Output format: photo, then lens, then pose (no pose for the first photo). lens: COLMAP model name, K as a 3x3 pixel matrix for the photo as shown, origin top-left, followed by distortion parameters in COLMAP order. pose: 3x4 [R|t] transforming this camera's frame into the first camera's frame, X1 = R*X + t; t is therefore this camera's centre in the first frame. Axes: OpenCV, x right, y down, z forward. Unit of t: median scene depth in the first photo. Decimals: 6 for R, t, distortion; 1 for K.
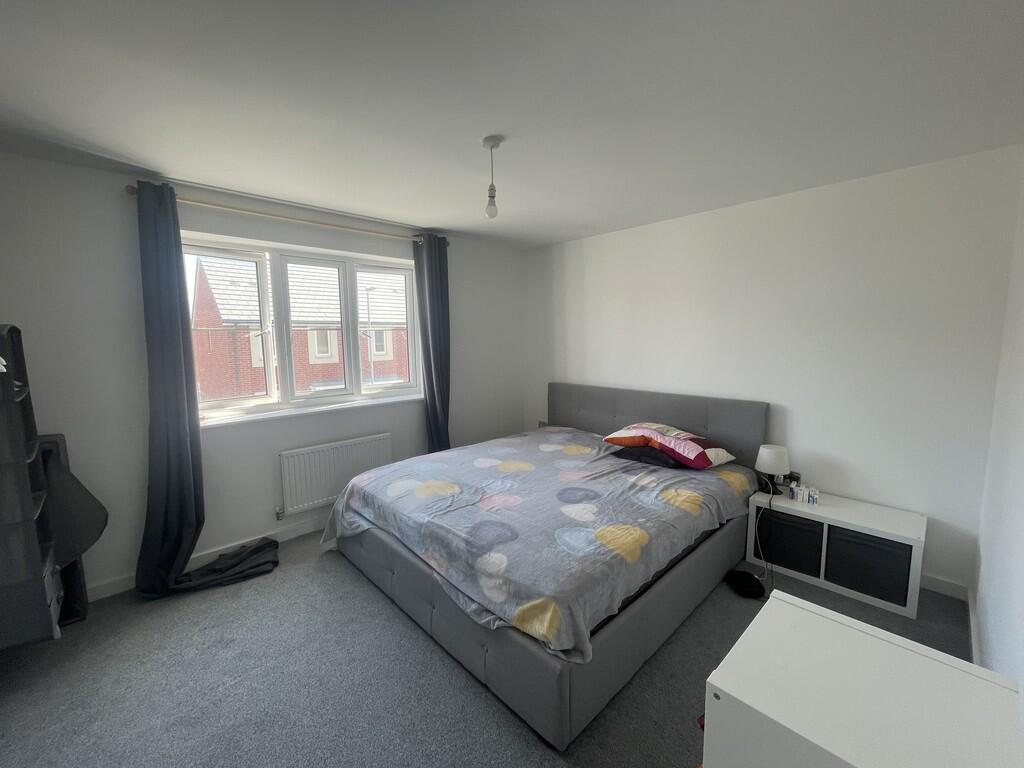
lens RADIAL K [[412.4, 0, 514.6], [0, 412.4, 383.4], [0, 0, 1]] dist [-0.001163, -0.000110]
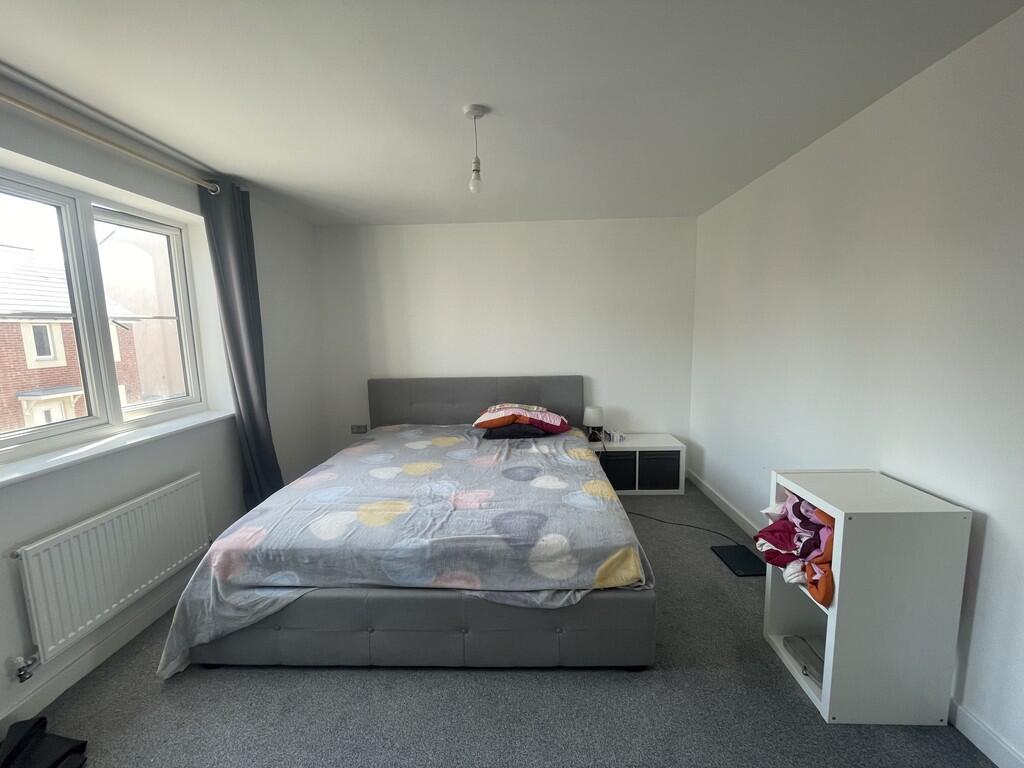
lens RADIAL K [[412.4, 0, 514.6], [0, 412.4, 383.4], [0, 0, 1]] dist [-0.001163, -0.000110]
pose [[0.716435, -0.096492, 0.690949, -0.514889], [0.092437, 0.994786, 0.043077, -0.005303], [-0.691503, 0.033007, 0.721619, 0.215860]]
